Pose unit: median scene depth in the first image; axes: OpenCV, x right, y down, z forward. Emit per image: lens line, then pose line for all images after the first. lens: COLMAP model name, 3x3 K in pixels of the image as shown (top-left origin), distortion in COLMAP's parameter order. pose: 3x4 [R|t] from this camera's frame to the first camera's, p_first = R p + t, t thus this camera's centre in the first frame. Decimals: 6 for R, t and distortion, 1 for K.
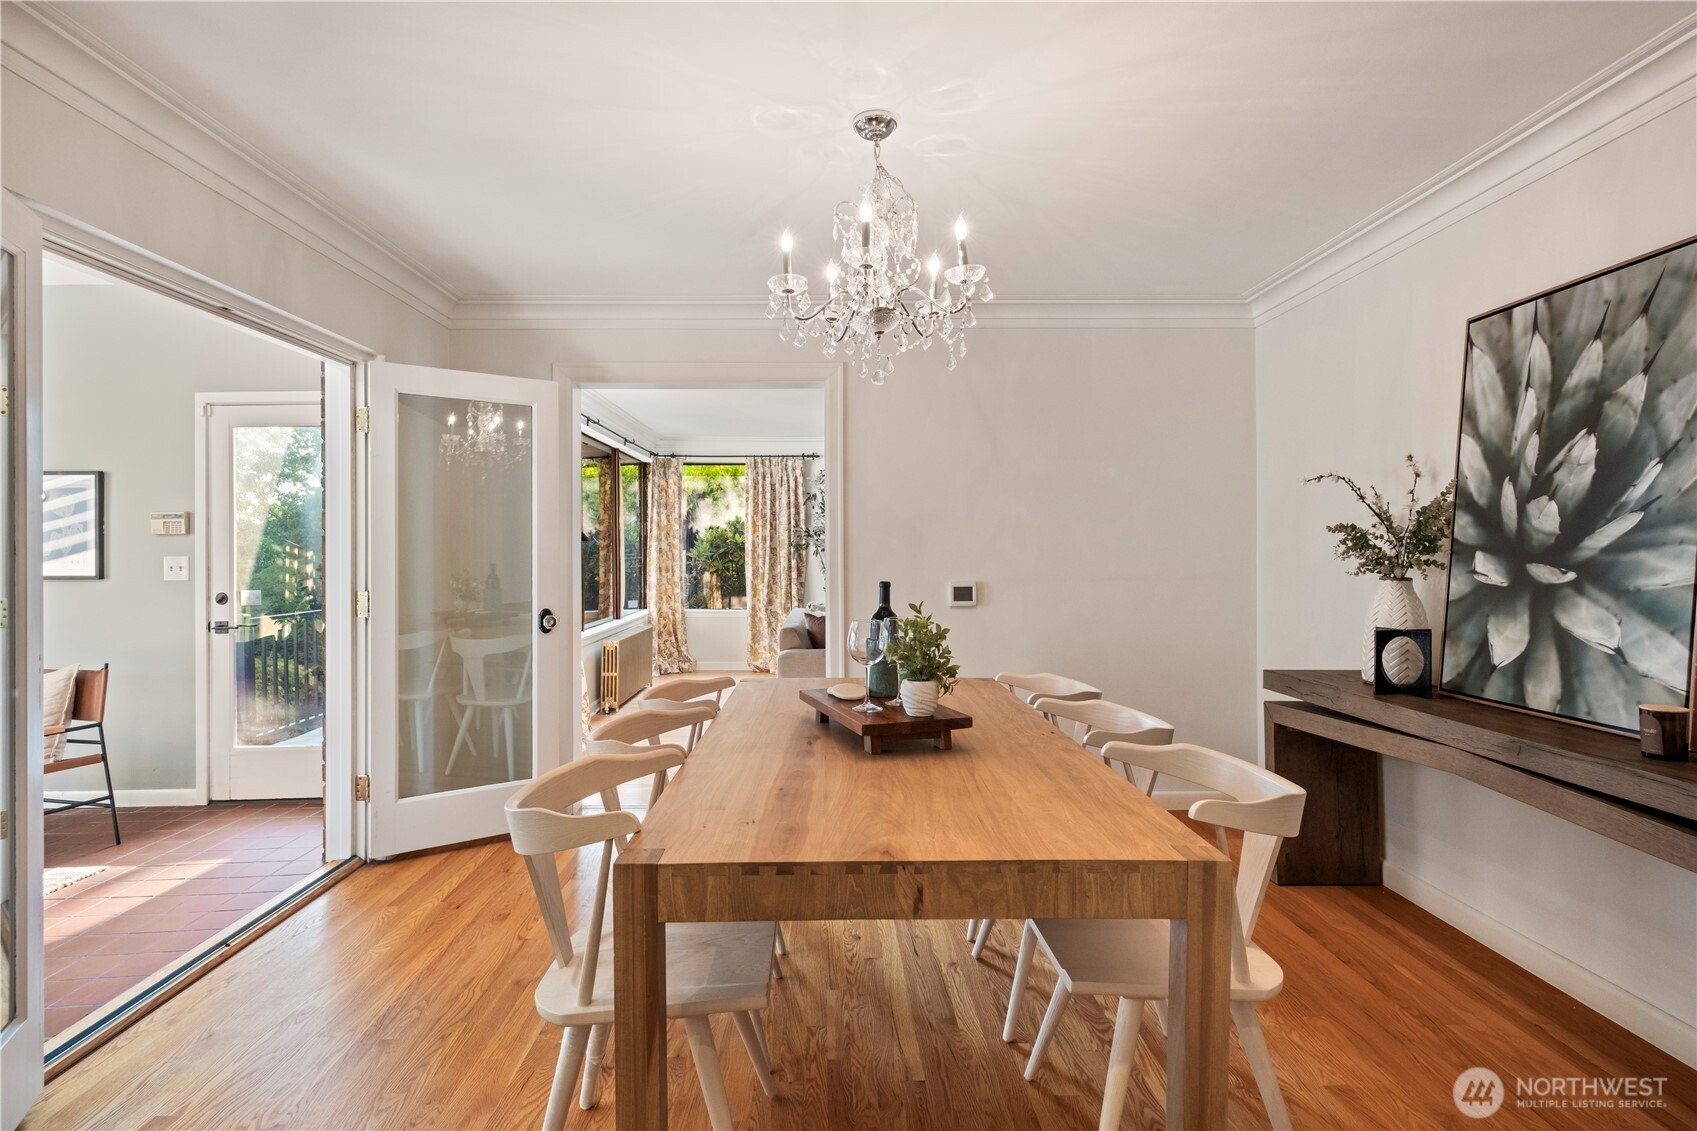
lens RADIAL K [[854.5, 0, 835.9], [0, 854.5, 549.8], [0, 0, 1]] dist [0.003124, 0.000603]
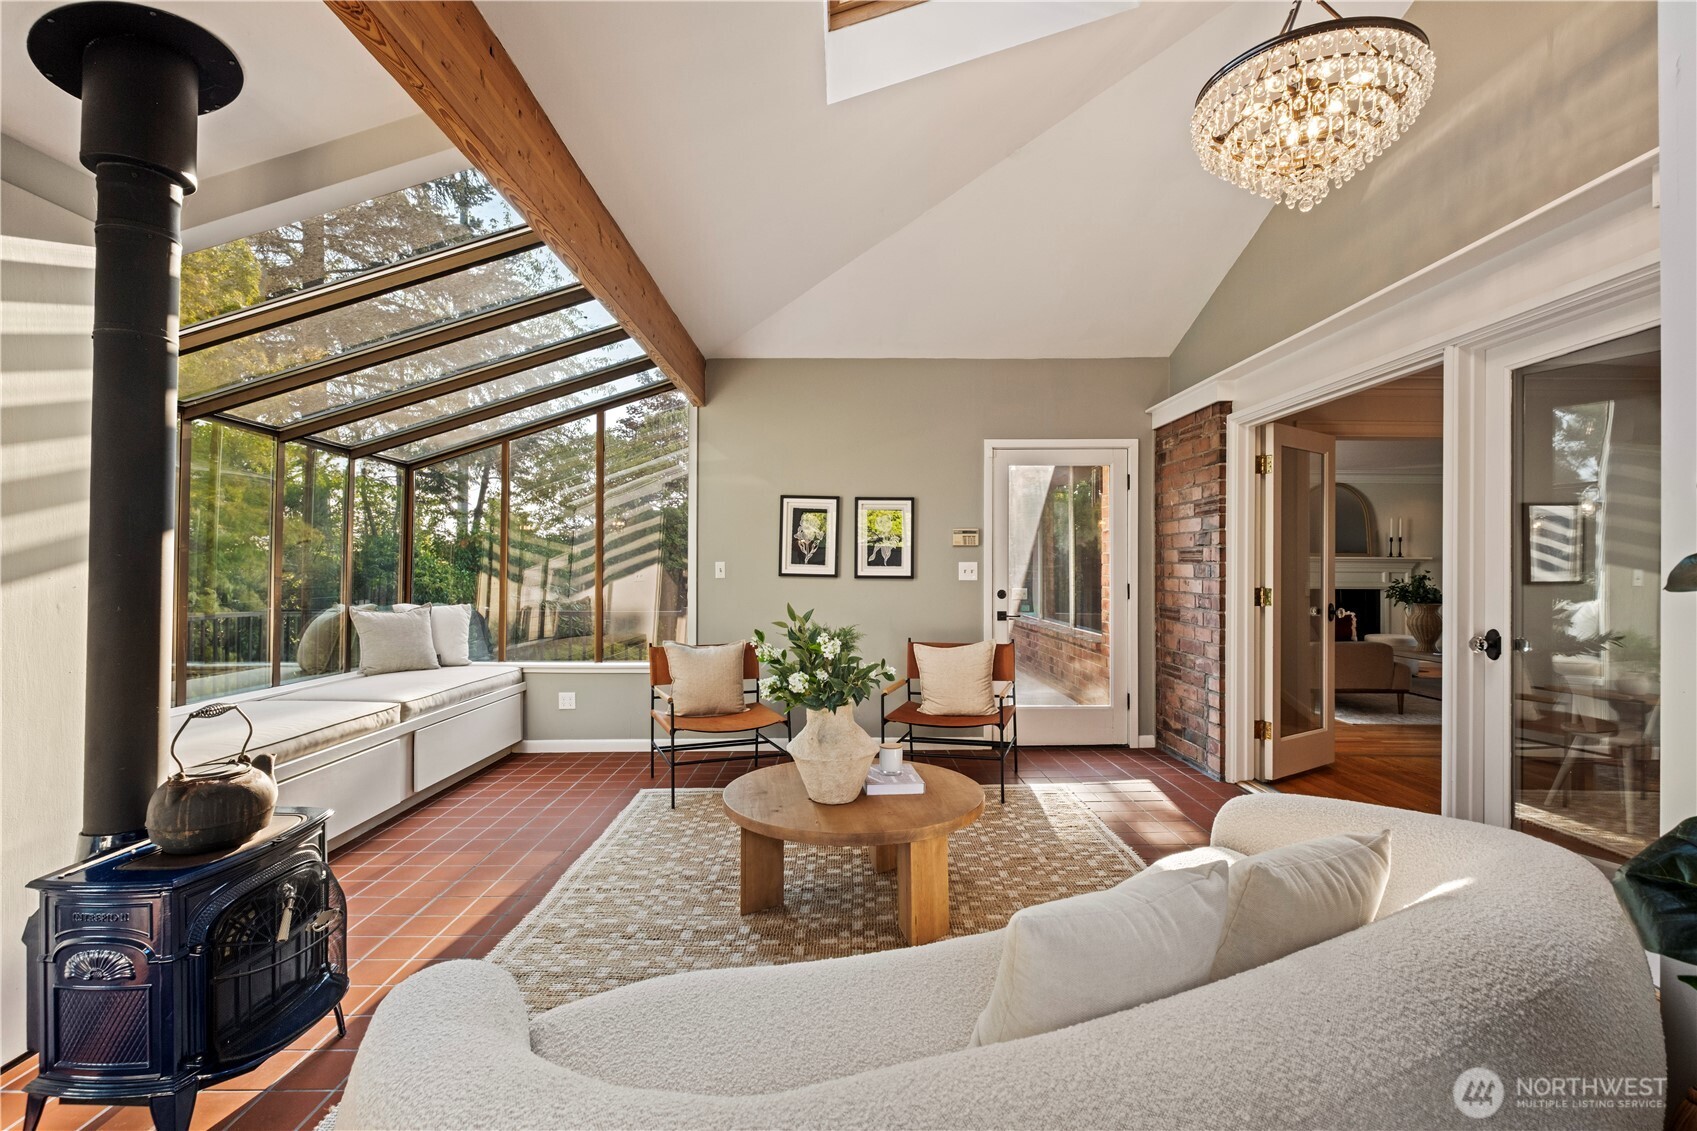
lens RADIAL K [[775.8, 0, 868.3], [0, 775.8, 571.6], [0, 0, 1]] dist [0.032570, 0.000003]
pose [[0.999962, 0.008527, 0.001642, -1.179919], [-0.008526, 0.999964, -0.000500, 0.031065], [-0.001646, 0.000486, 0.999999, -0.261934]]
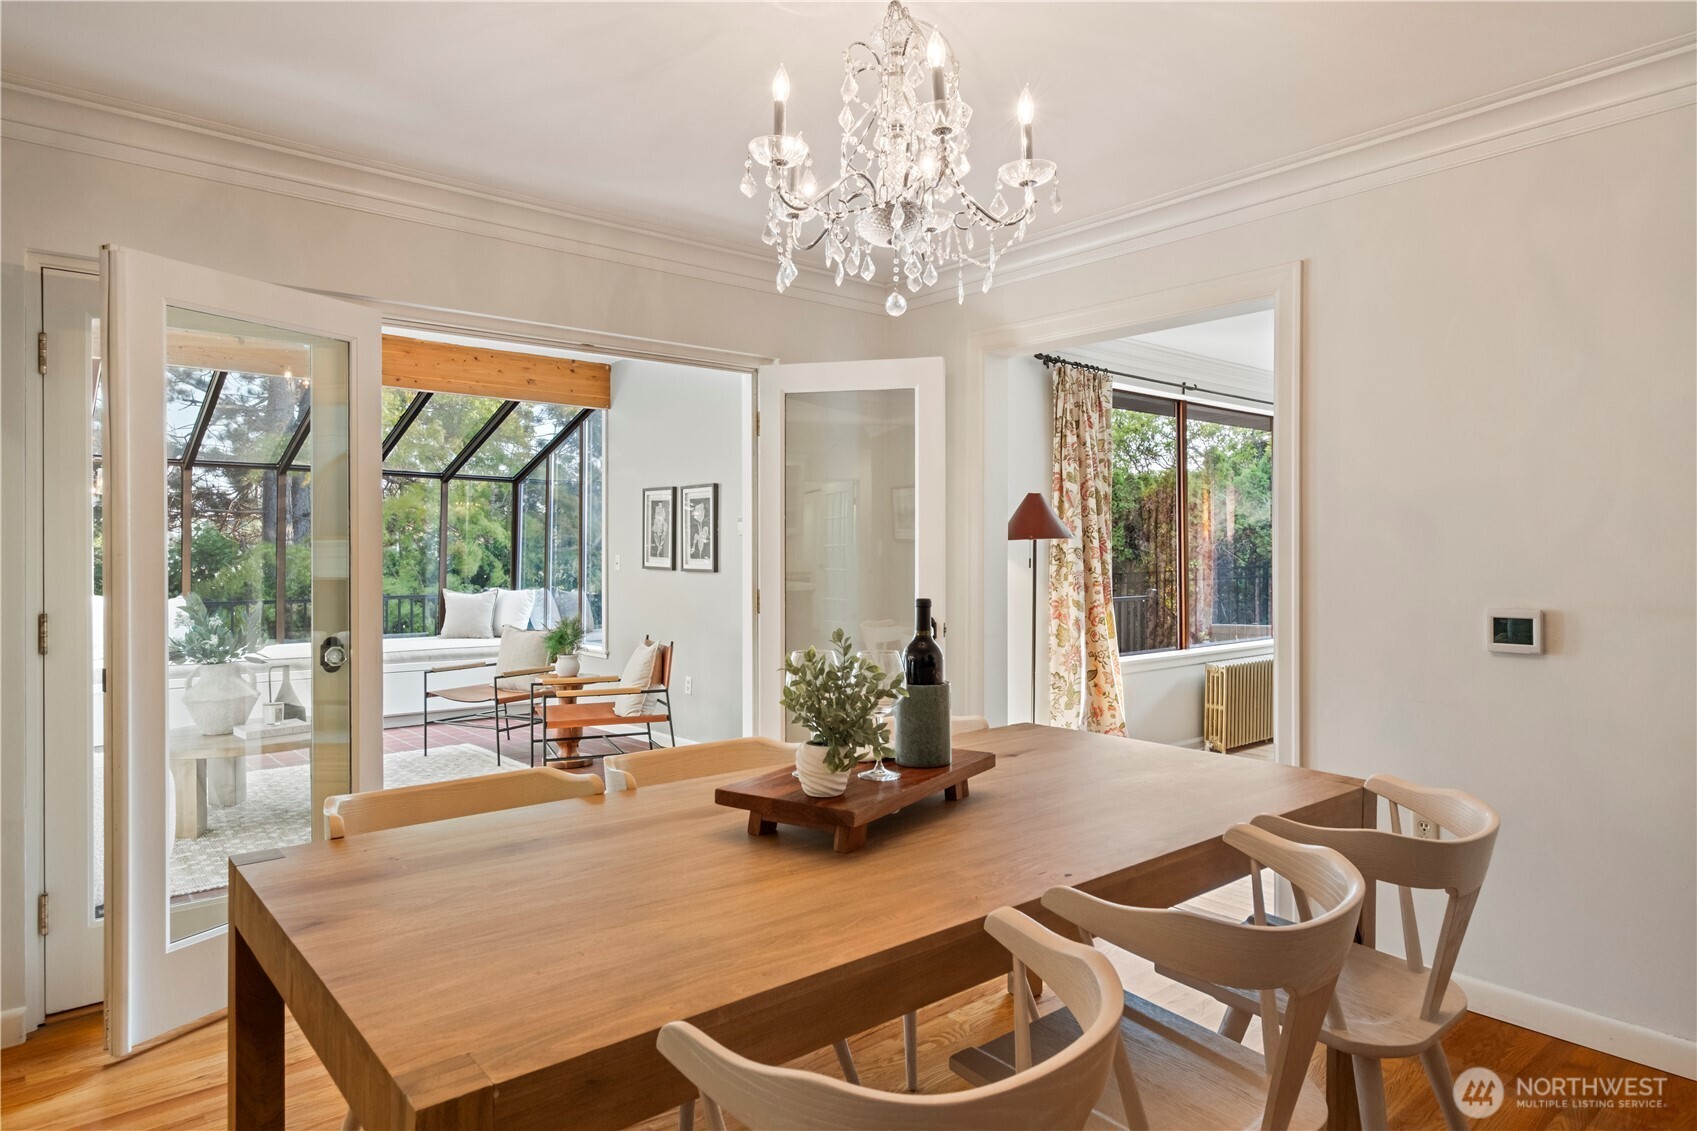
lens RADIAL K [[998.2, 0, 840.0], [0, 998.2, 557.8], [0, 0, 1]] dist [-0.000320, -0.000089]
pose [[0.634822, 0.008674, -0.772610, 0.441014], [0.001106, 0.999926, 0.012135, -0.004296], [0.772658, -0.008559, 0.634765, 0.305644]]
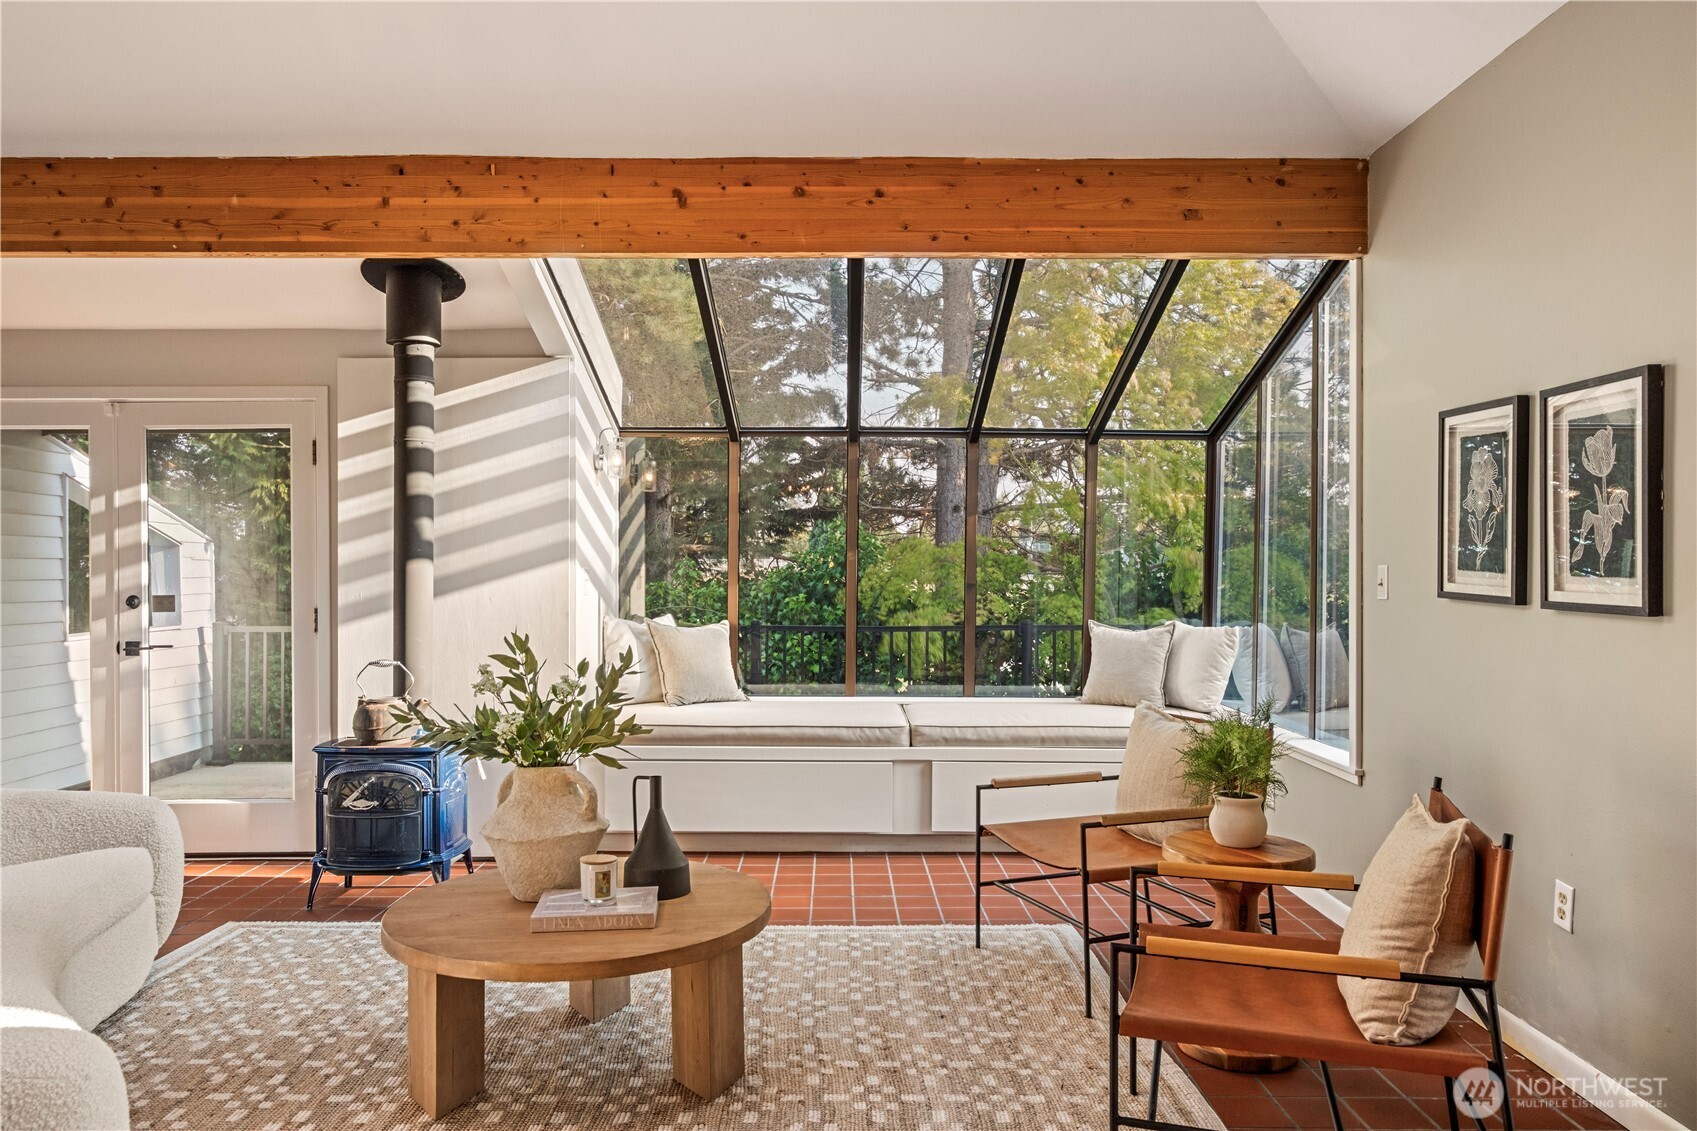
lens RADIAL K [[1167.8, 0, 833.1], [0, 1167.8, 562.7], [0, 0, 1]] dist [0.002262, 0.005010]
pose [[-0.015079, 0.005340, -0.999872, -0.332862], [0.003724, 0.999979, 0.005285, 0.003830], [0.999879, -0.003644, -0.015098, 0.759343]]
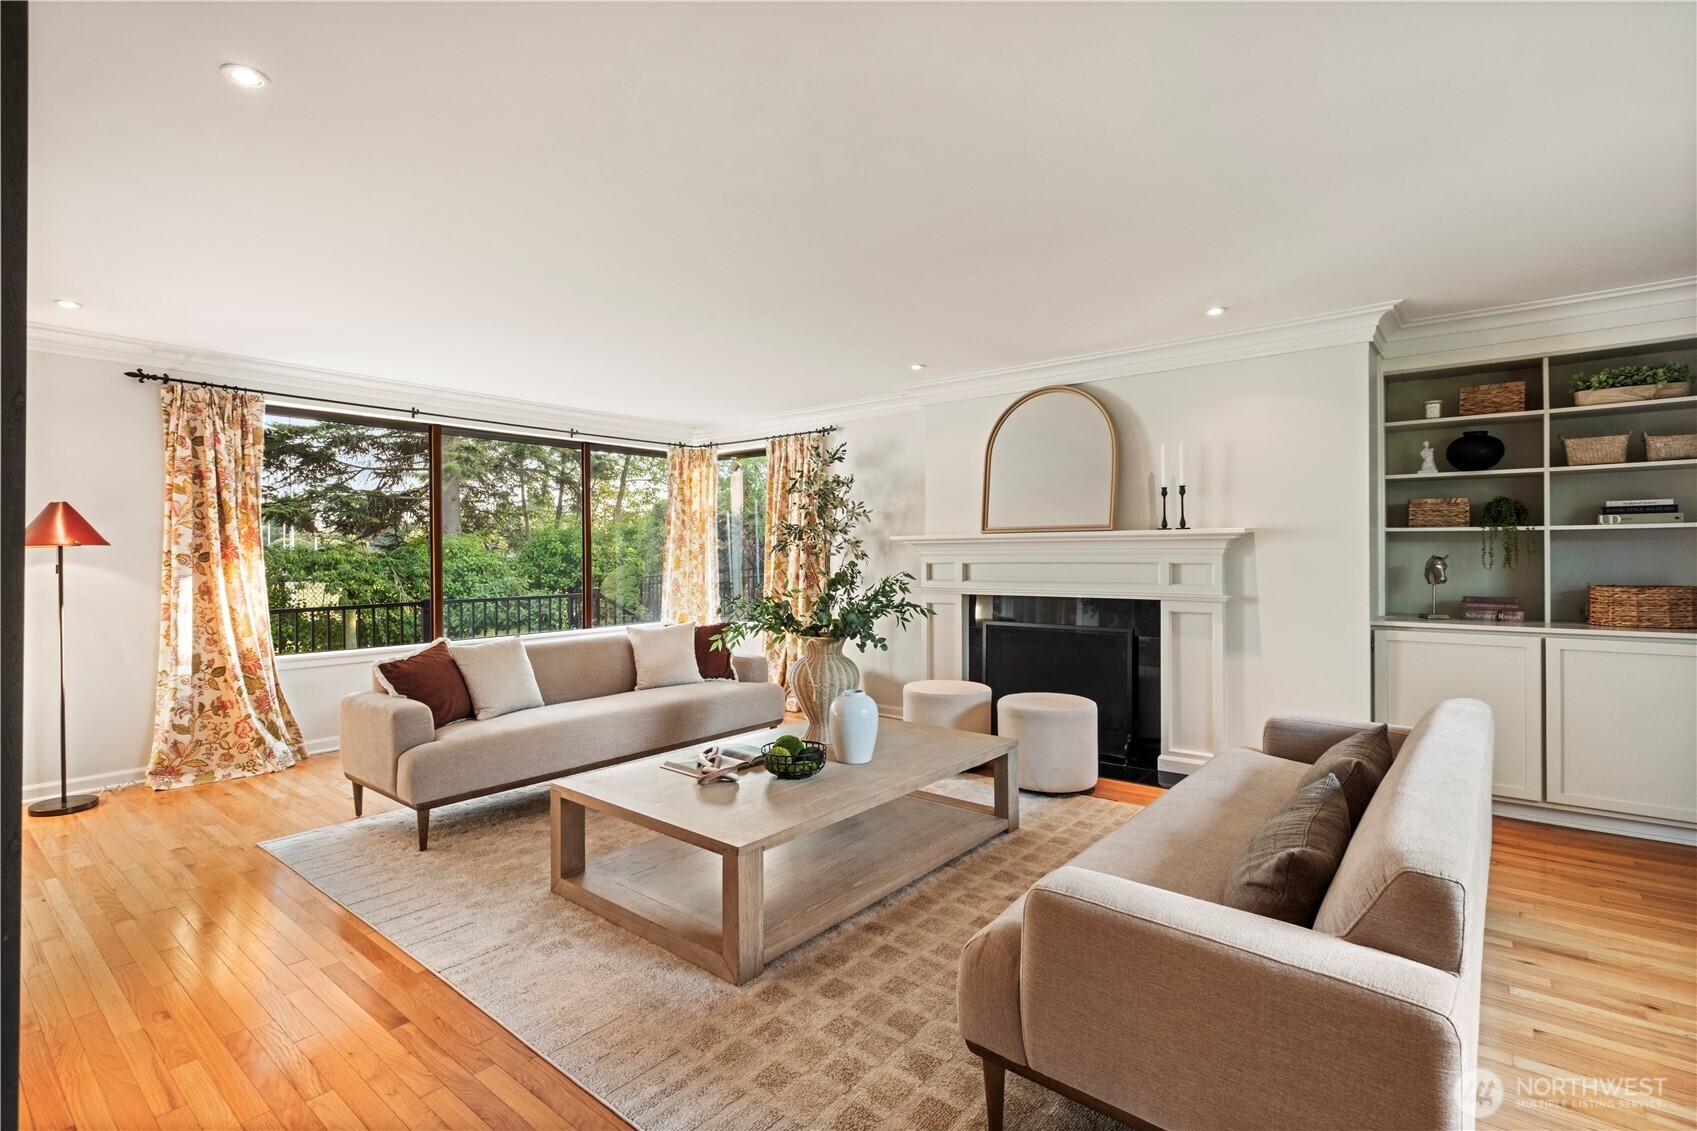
lens RADIAL K [[785.2, 0, 841.8], [0, 785.2, 567.0], [0, 0, 1]] dist [0.000018, -0.000184]
pose [[0.769242, 0.011761, -0.638849, 1.140254], [0.001780, 0.999787, 0.020550, -0.004295], [0.638955, -0.016945, 0.769057, 1.241531]]
